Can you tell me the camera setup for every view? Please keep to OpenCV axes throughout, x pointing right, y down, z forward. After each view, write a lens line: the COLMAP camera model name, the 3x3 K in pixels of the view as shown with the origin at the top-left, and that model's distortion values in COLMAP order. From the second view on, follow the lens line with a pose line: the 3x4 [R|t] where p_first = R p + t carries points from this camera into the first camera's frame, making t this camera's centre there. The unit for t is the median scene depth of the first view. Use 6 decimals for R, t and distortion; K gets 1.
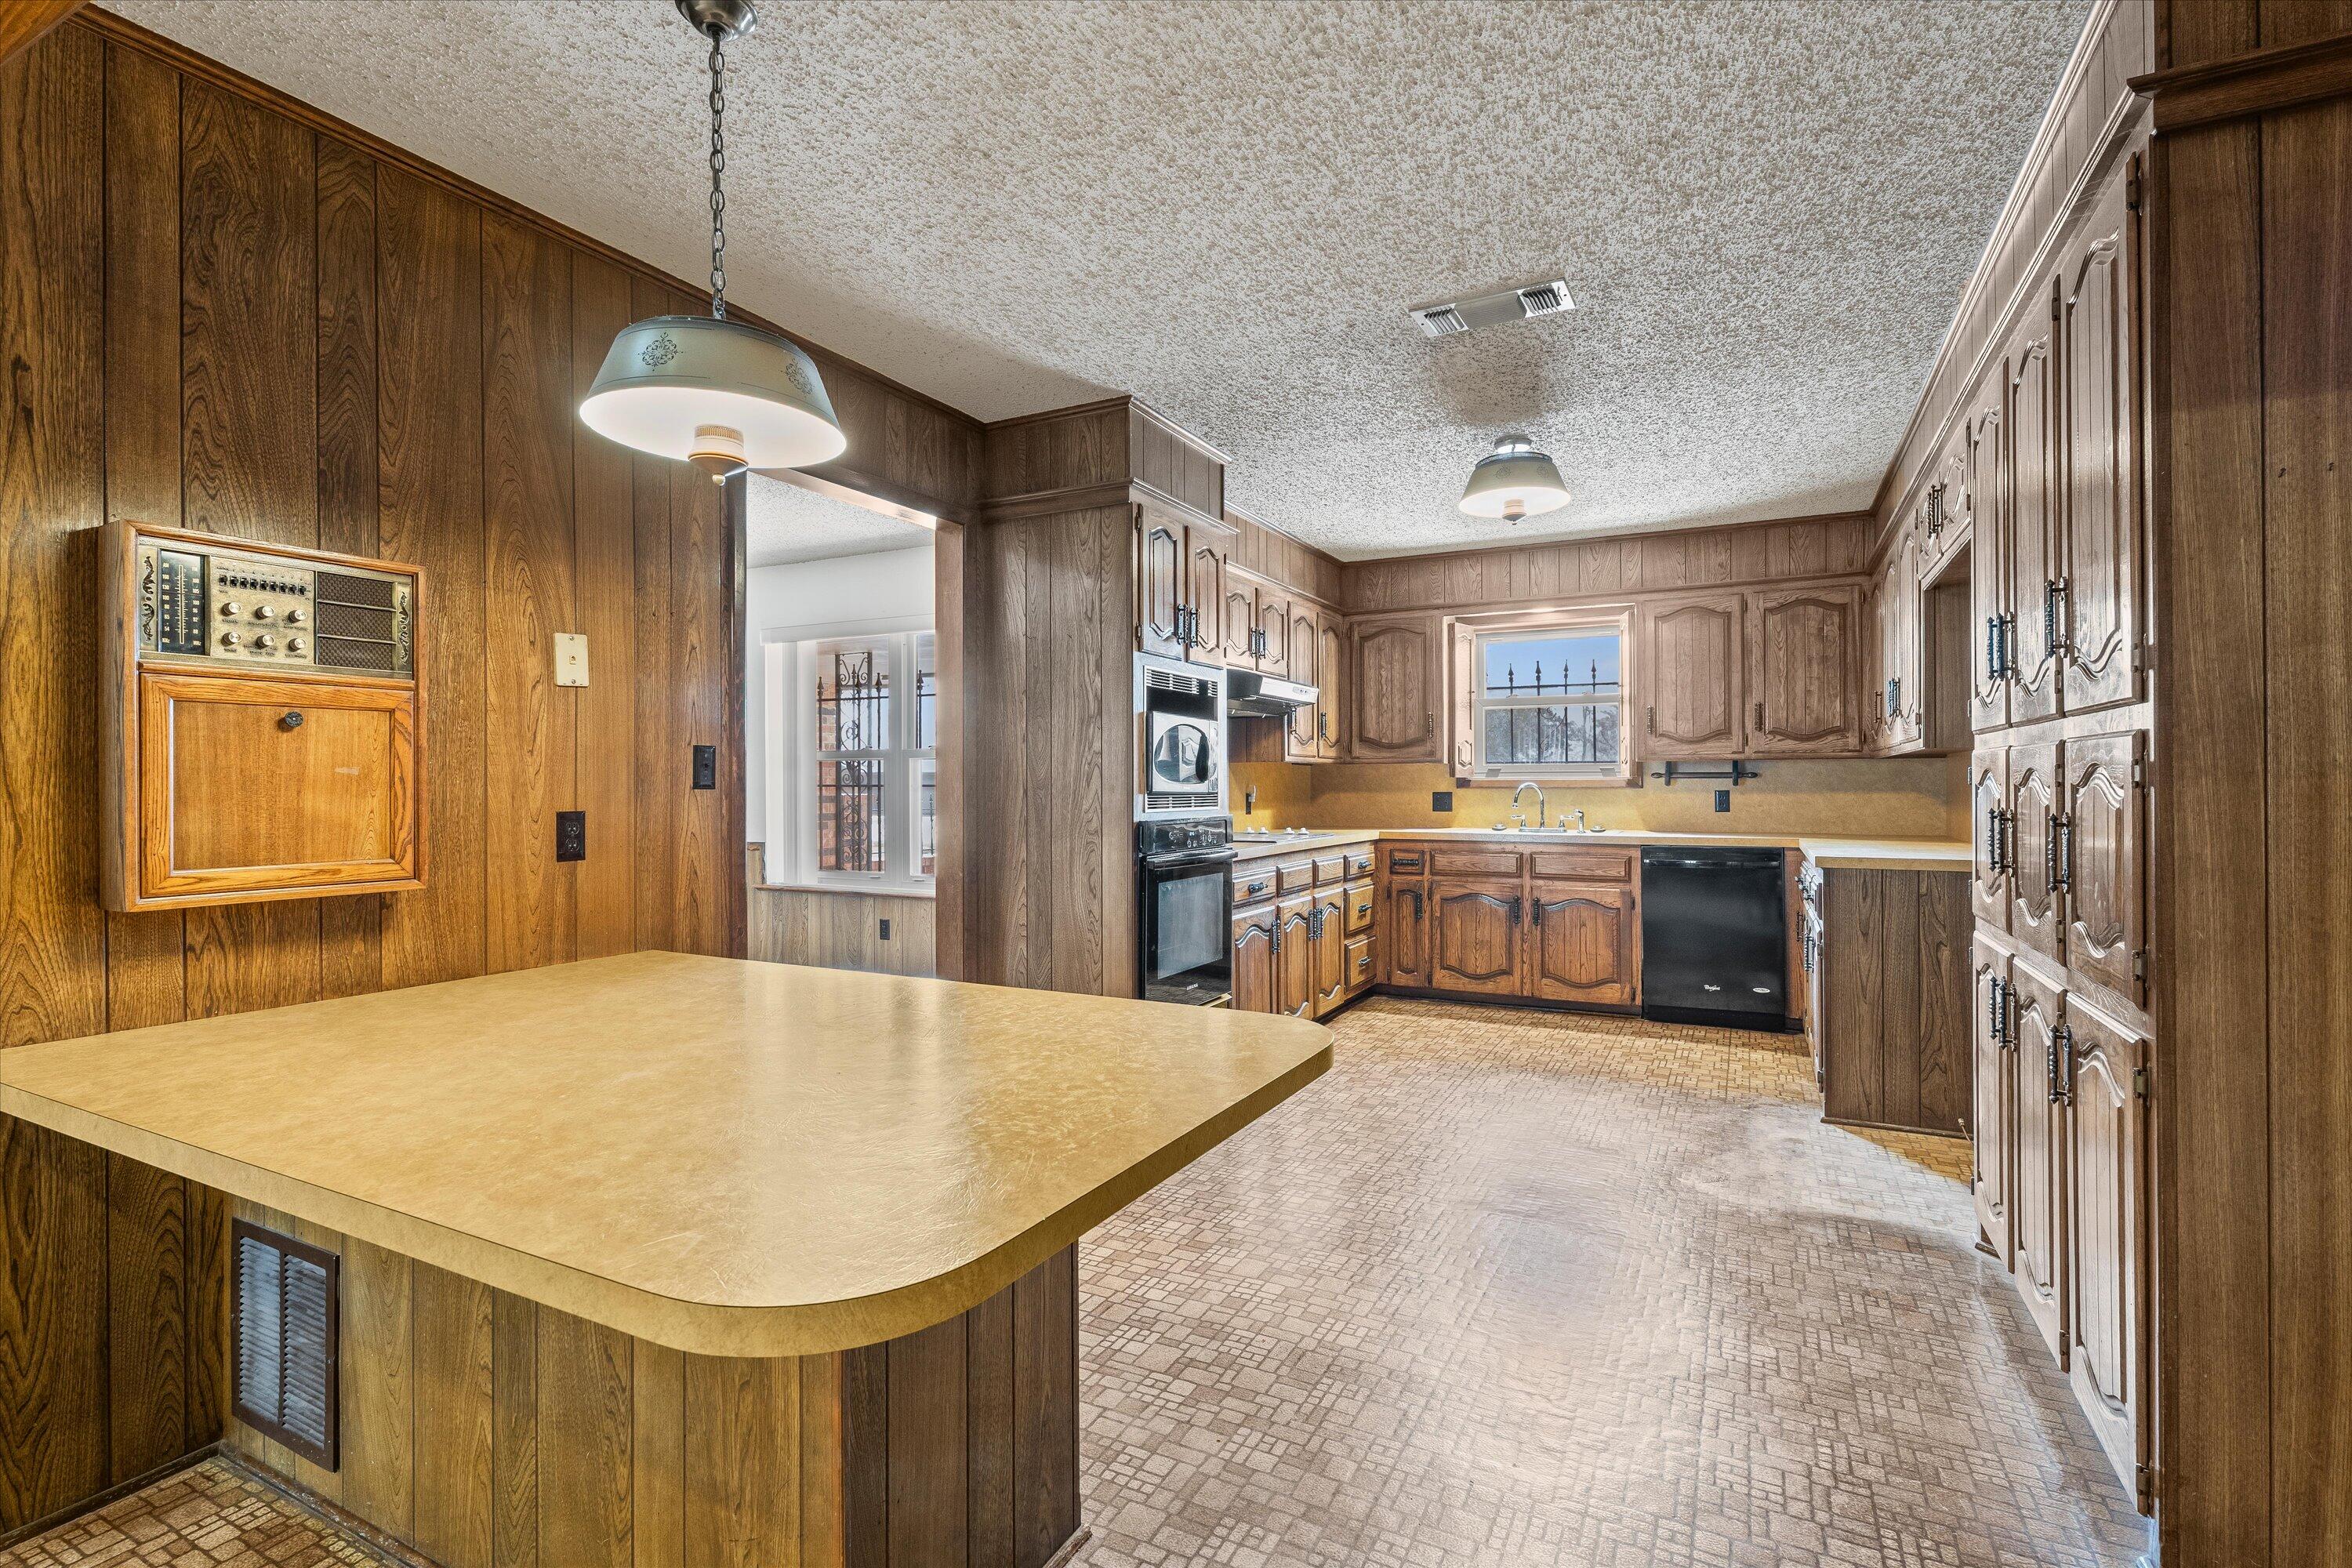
lens RADIAL K [[1092.6, 0, 1177.0], [0, 1092.6, 787.3], [0, 0, 1]] dist [-0.001763, 0.000116]
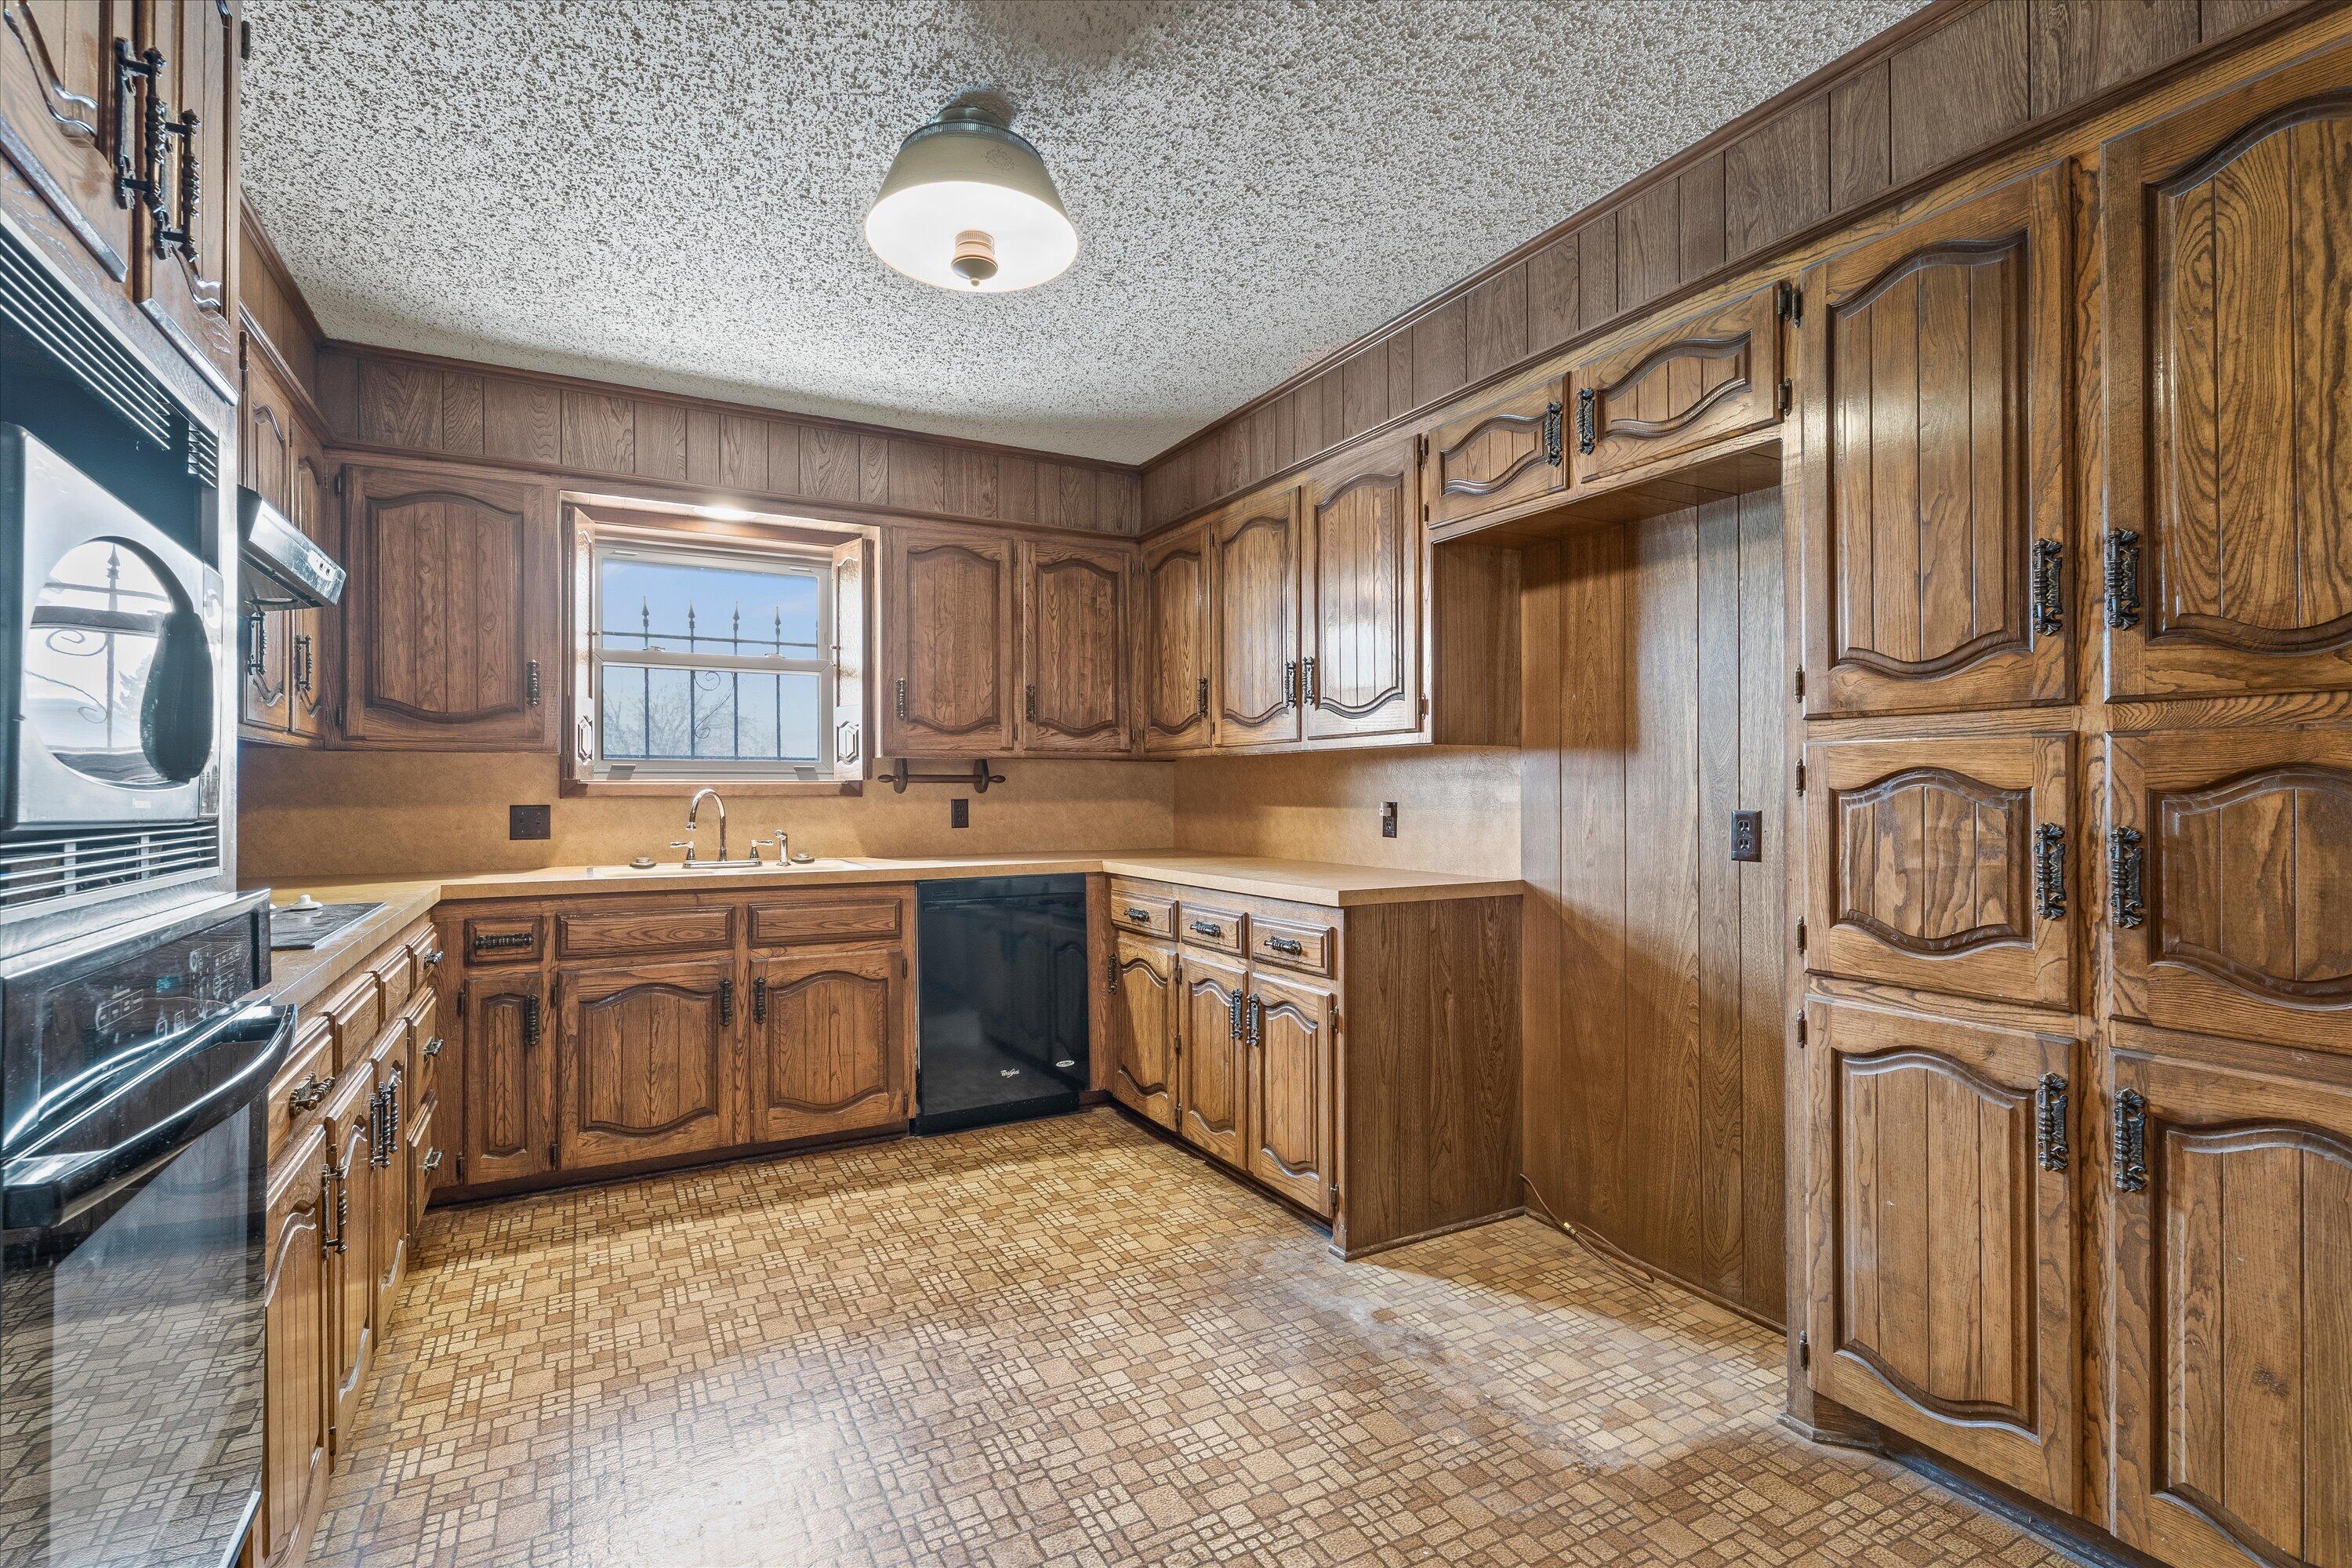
lens RADIAL K [[1092.6, 0, 1177.0], [0, 1092.6, 787.3], [0, 0, 1]] dist [-0.001763, 0.000116]
pose [[0.557341, 0.002704, 0.830279, -0.045636], [0.003547, 0.999978, -0.005638, -0.000655], [-0.830276, 0.006087, 0.557319, 0.467914]]
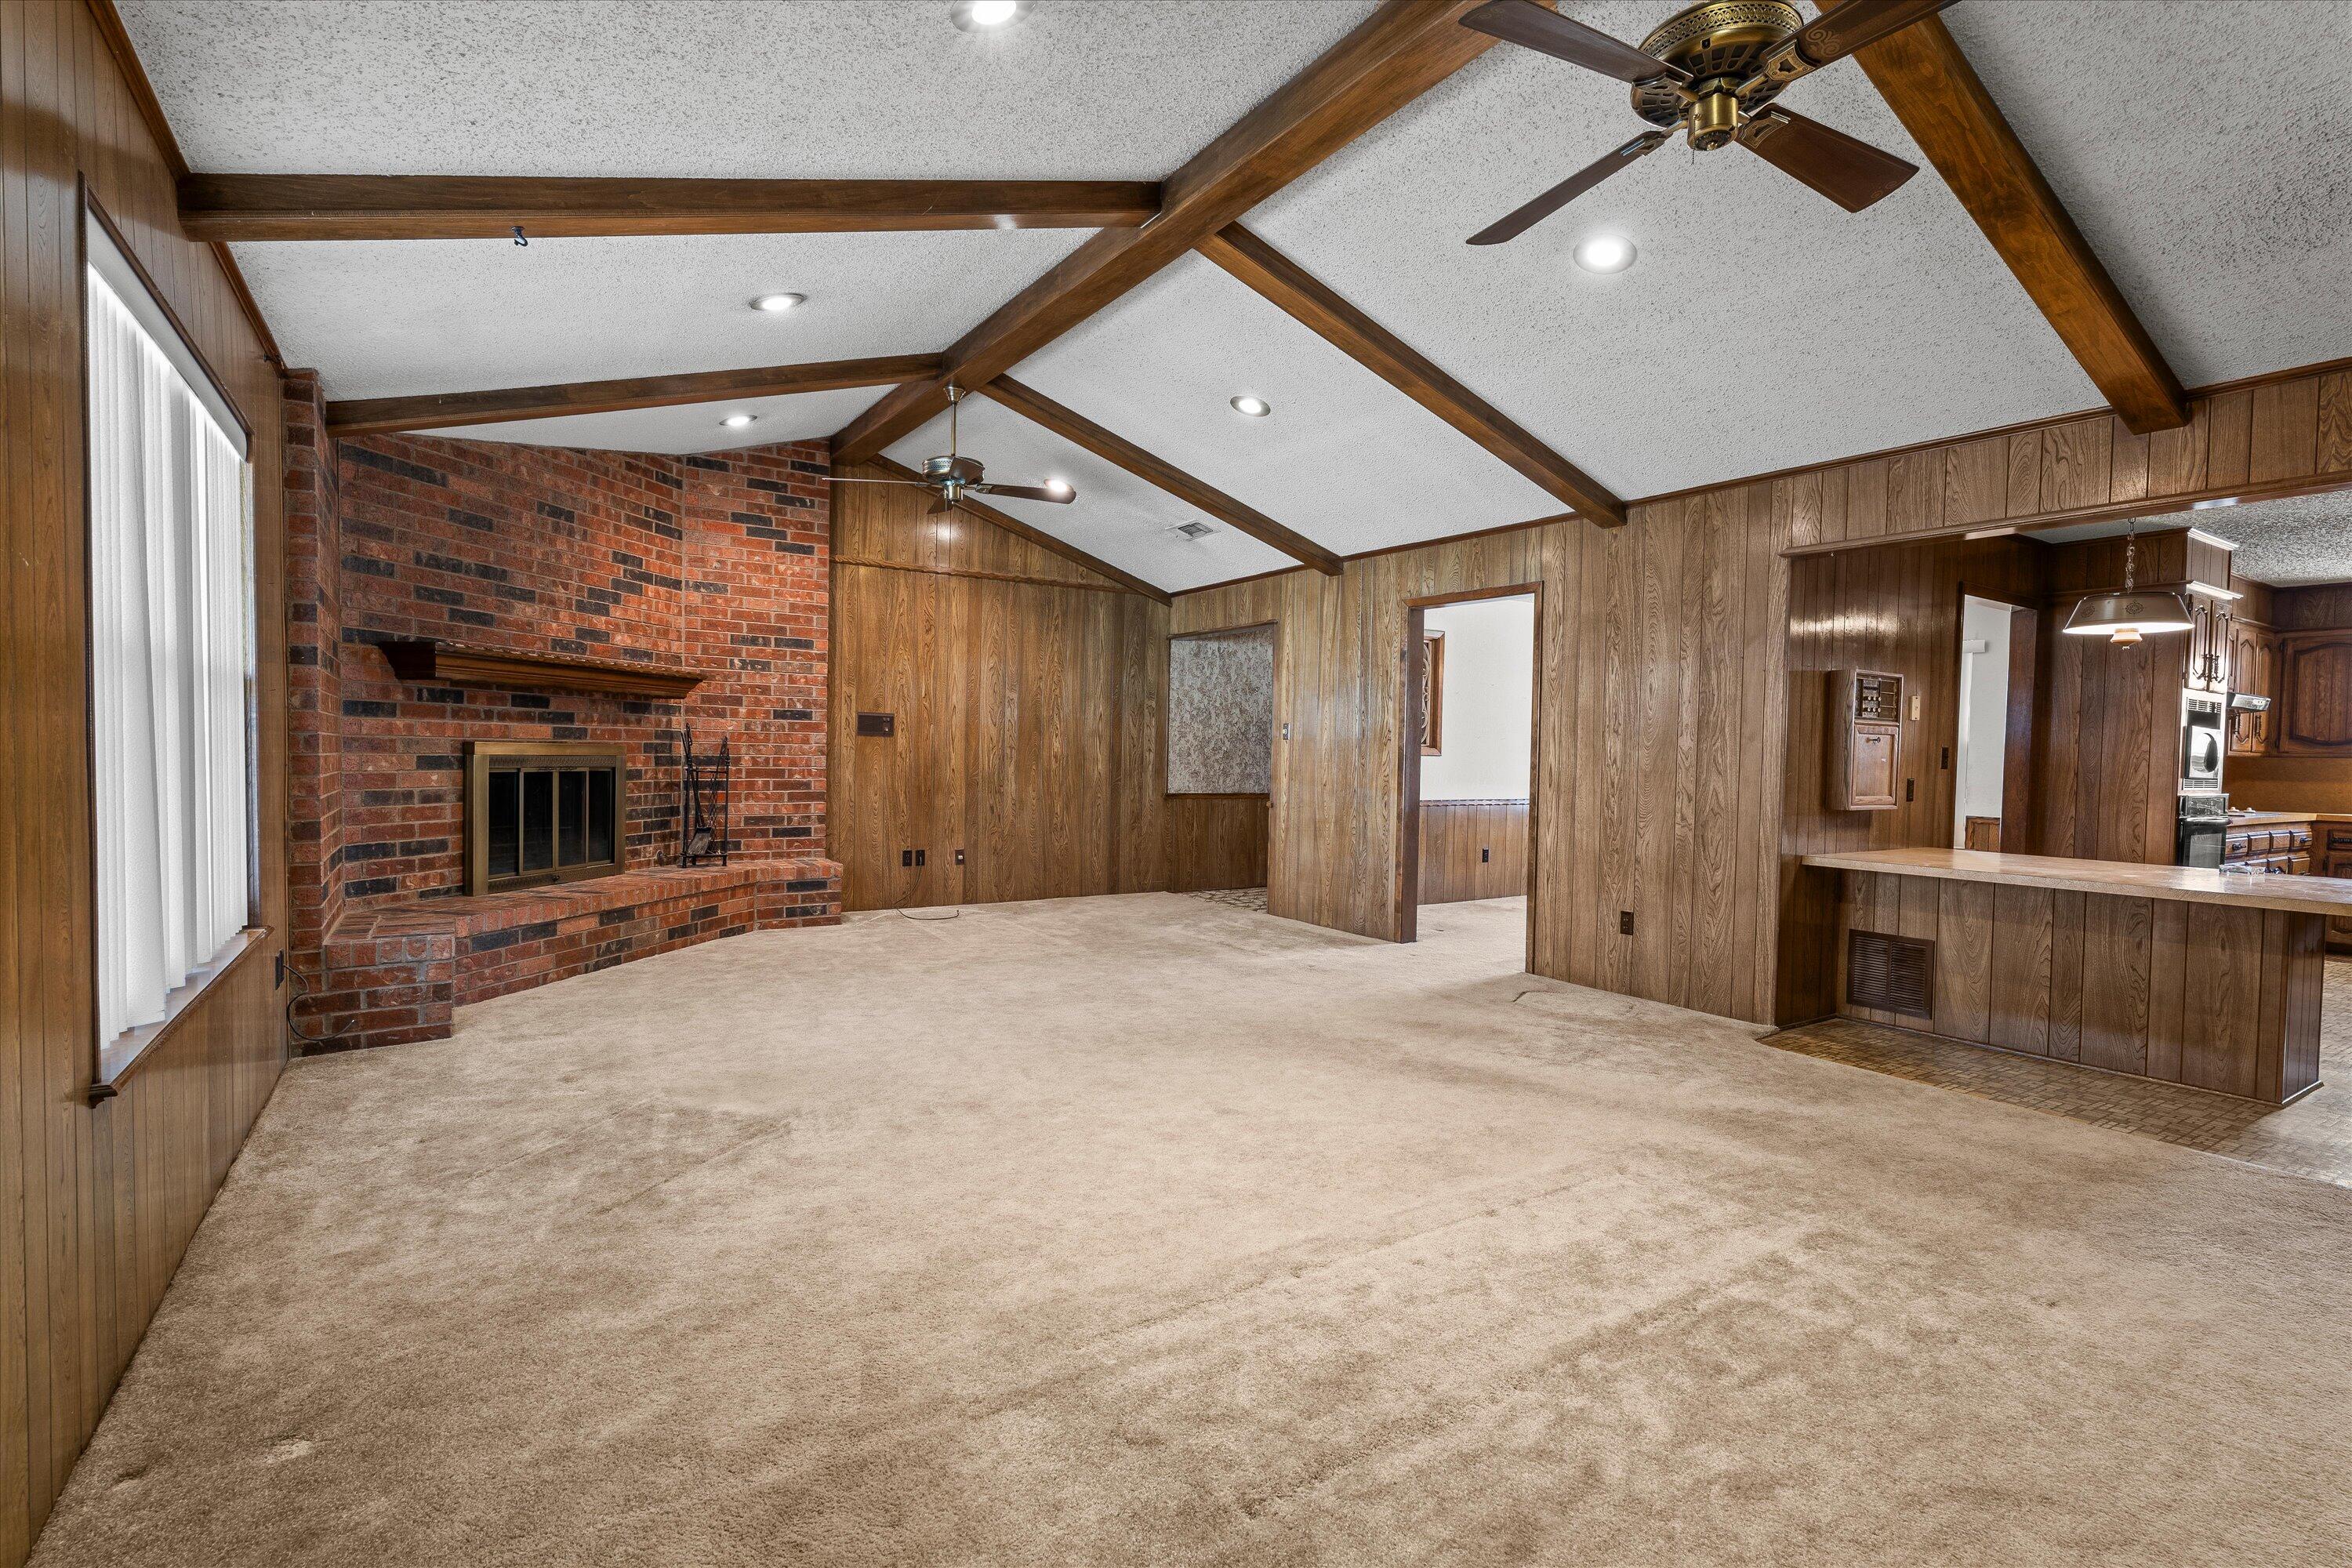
lens RADIAL K [[1092.6, 0, 1177.0], [0, 1092.6, 787.3], [0, 0, 1]] dist [-0.001763, 0.000116]
pose [[0.870941, 0.034924, -0.490145, -0.343180], [-0.022953, 0.999274, 0.030415, 0.002969], [0.490851, -0.015240, 0.871110, -0.711879]]
